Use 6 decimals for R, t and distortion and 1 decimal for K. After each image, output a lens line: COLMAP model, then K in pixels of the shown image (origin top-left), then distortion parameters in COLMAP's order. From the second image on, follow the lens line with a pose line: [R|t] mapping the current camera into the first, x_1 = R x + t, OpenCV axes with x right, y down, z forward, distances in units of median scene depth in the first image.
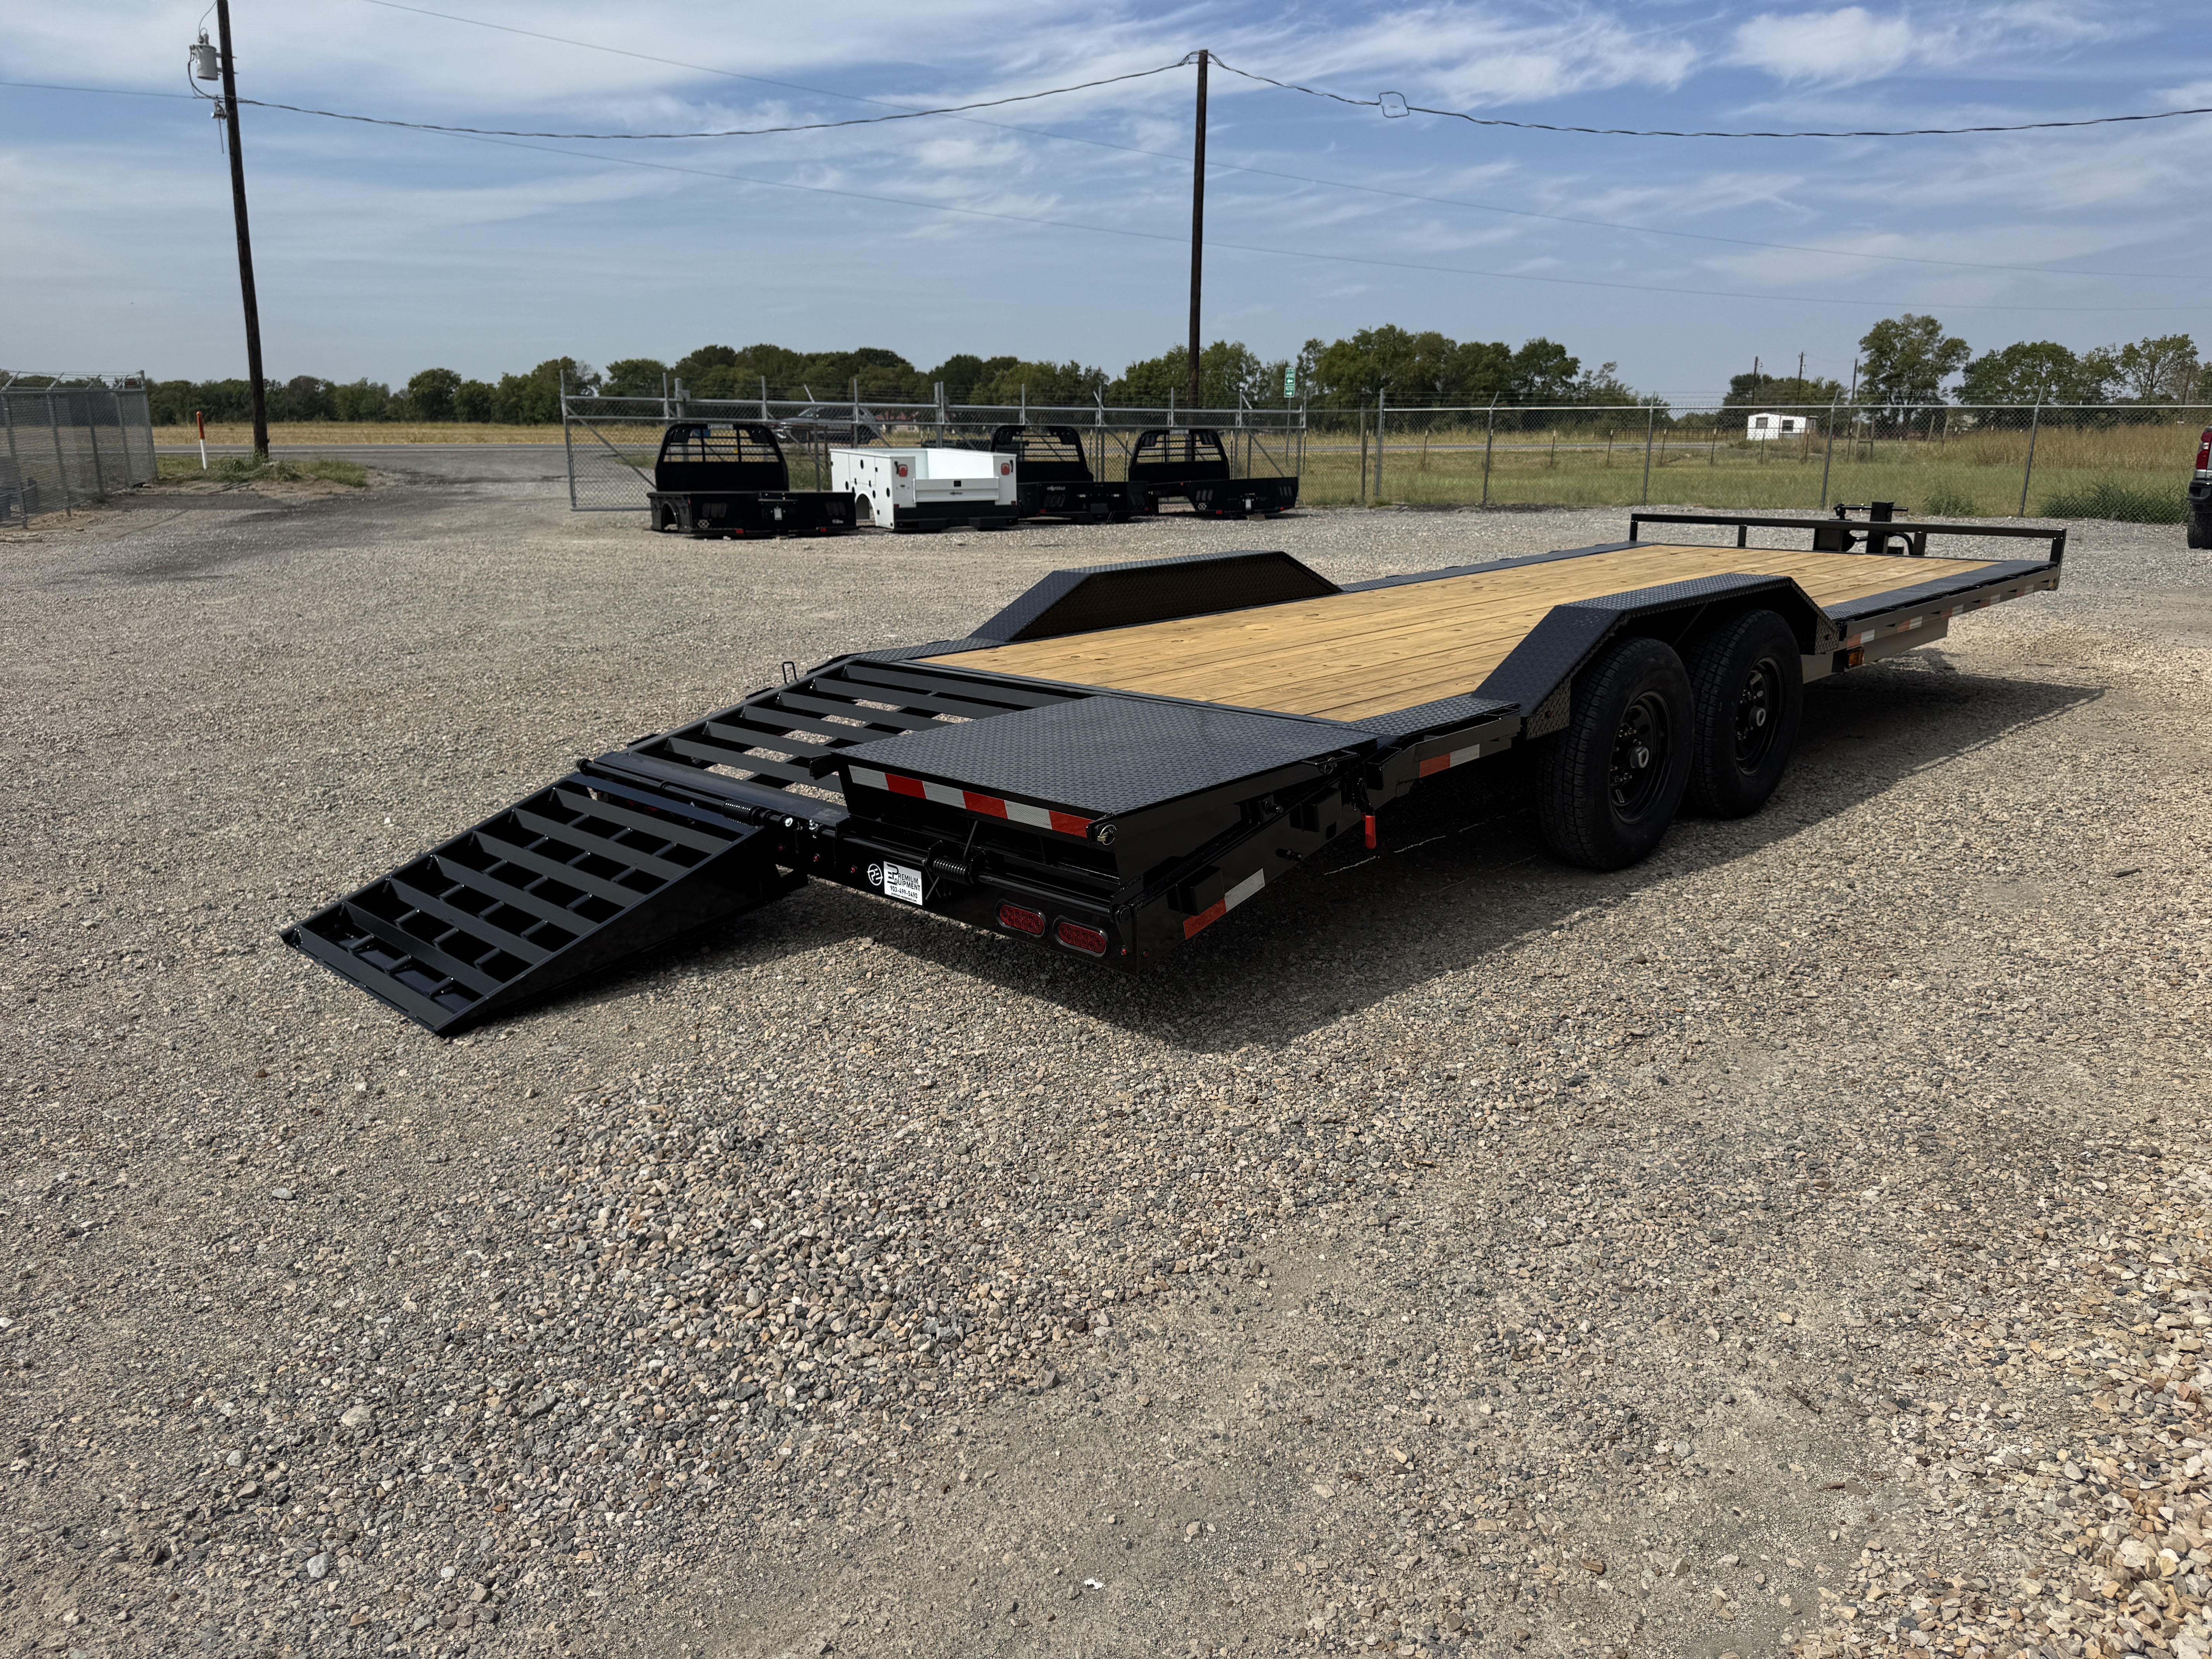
lens RADIAL K [[1590.5, 0, 1095.9], [0, 1590.5, 835.1], [0, 0, 1]] dist [0.079039, -0.088473]
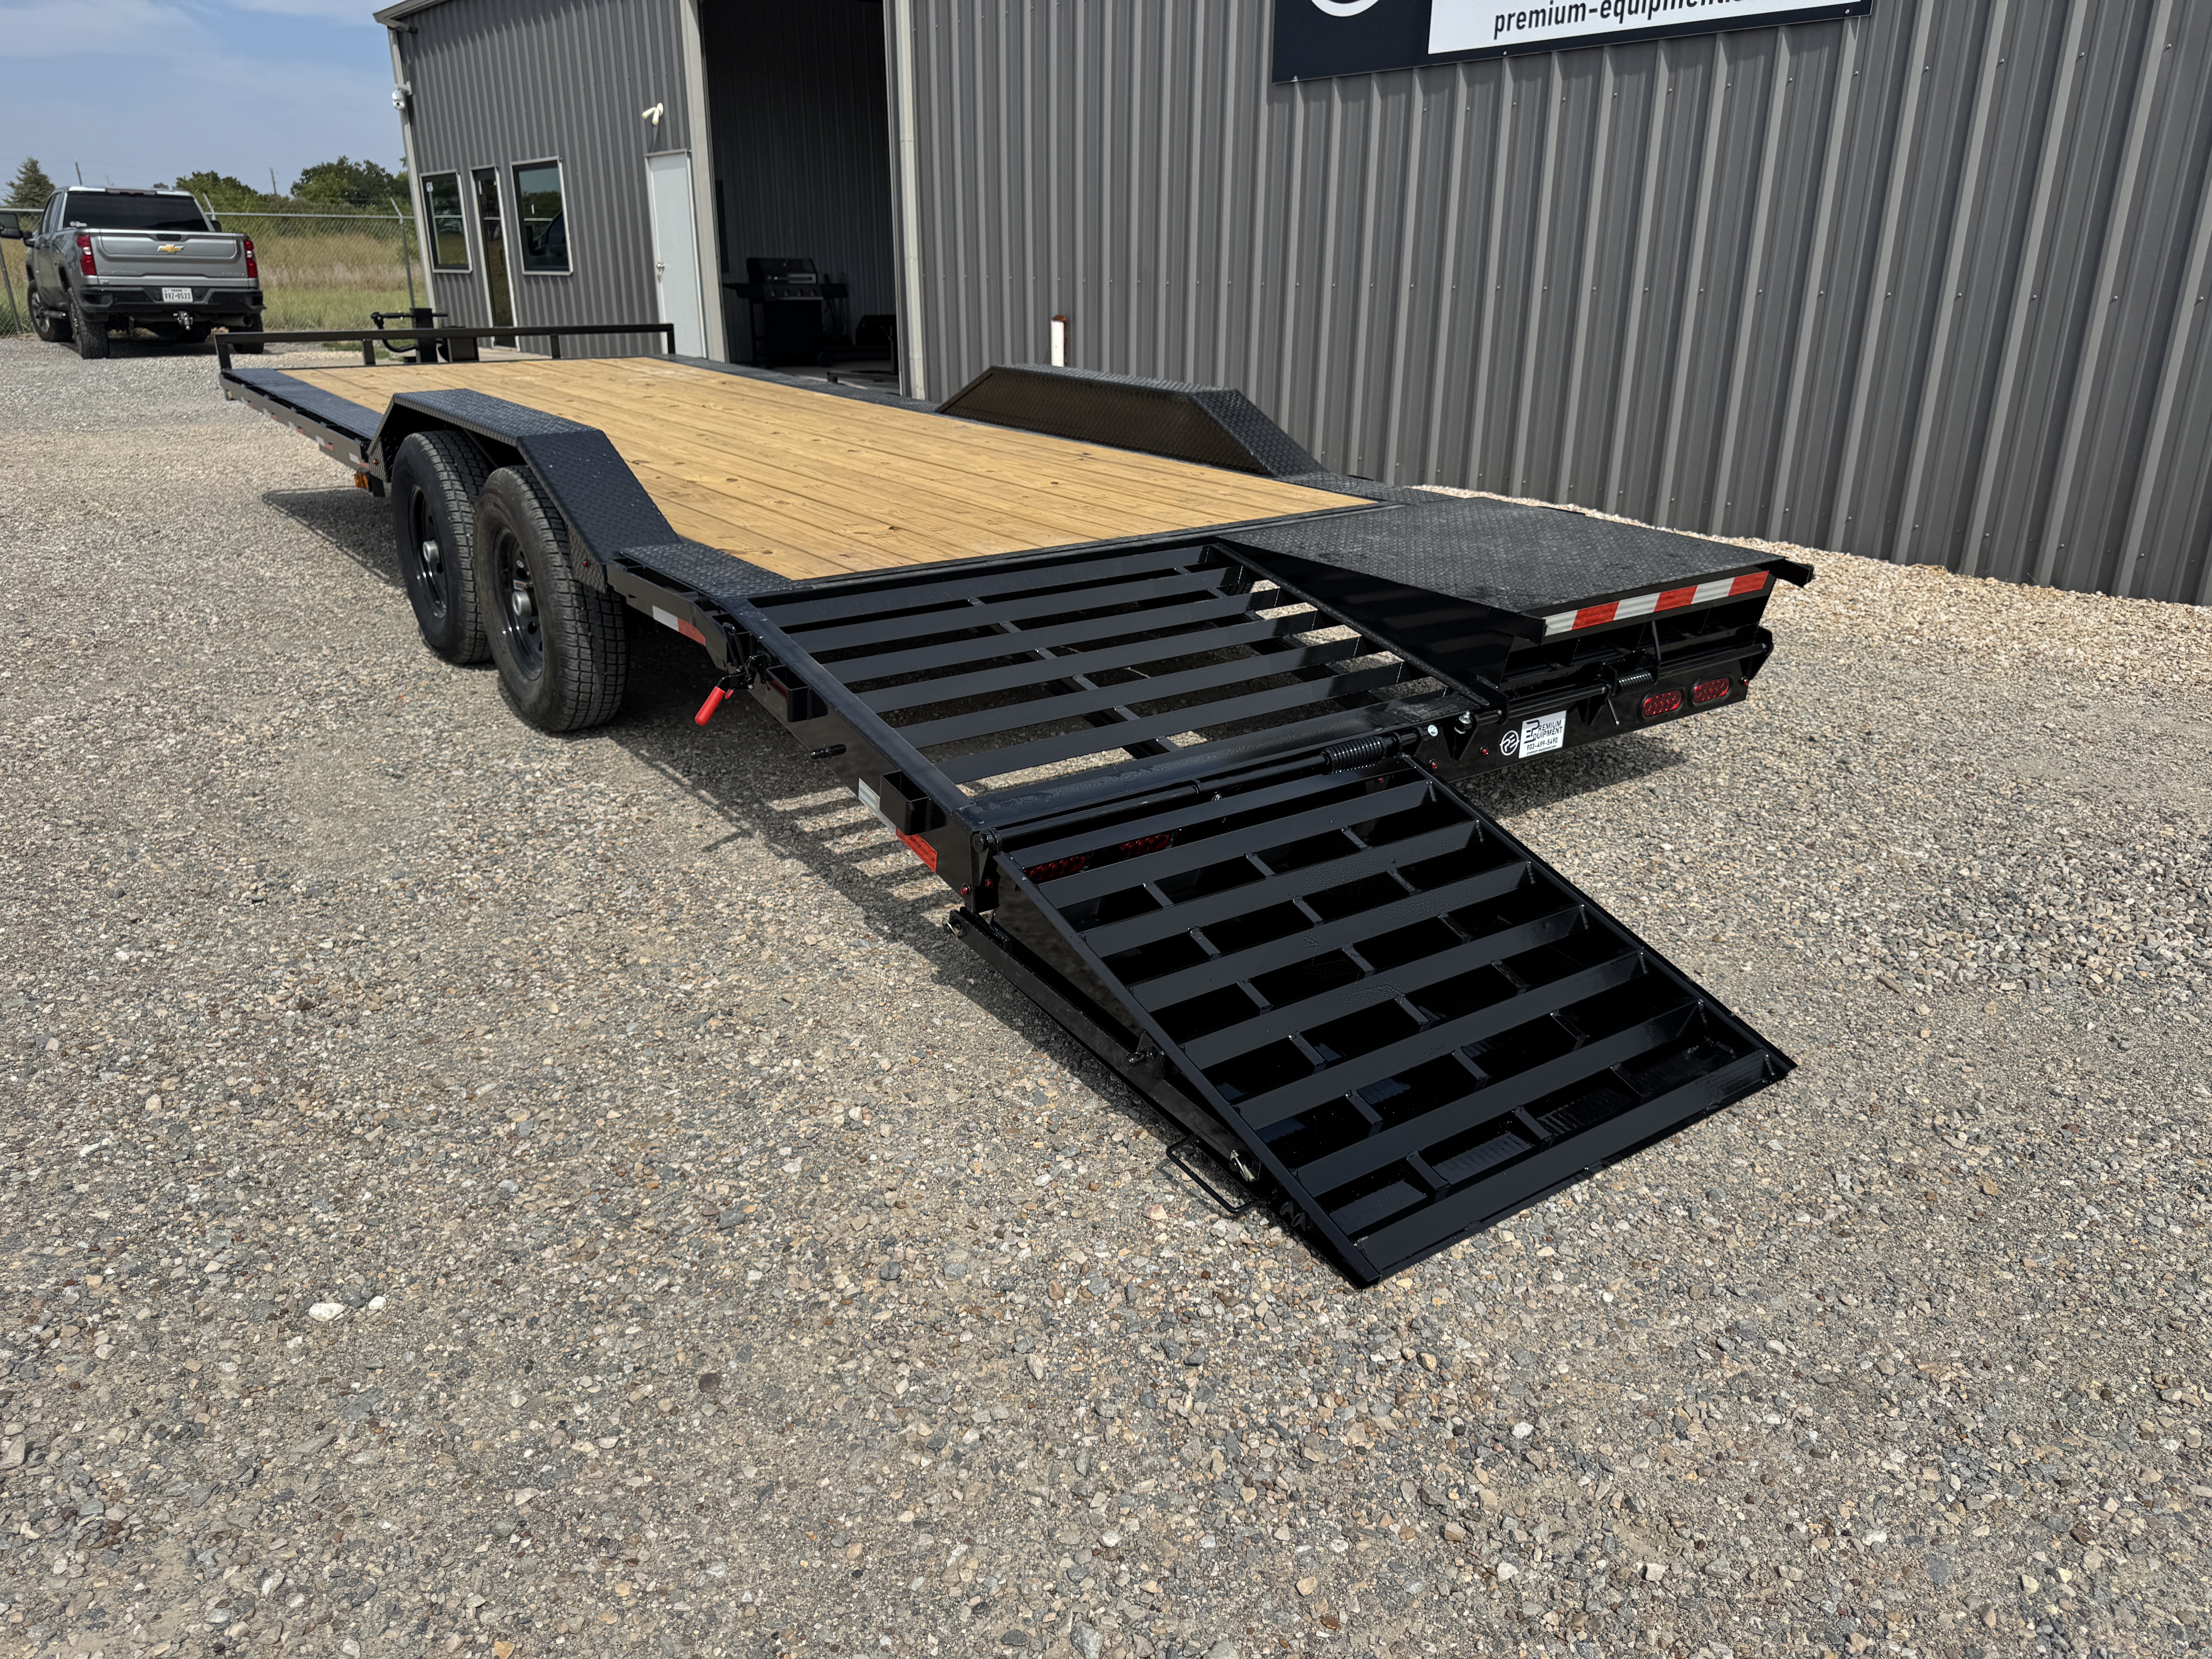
lens RADIAL K [[1590.5, 0, 1095.9], [0, 1590.5, 835.1], [0, 0, 1]] dist [0.079039, -0.088473]
pose [[0.165360, -0.343004, 0.924664, -1.020461], [0.242692, 0.922893, 0.298946, -0.249343], [-0.955906, 0.174975, 0.235854, 1.041584]]
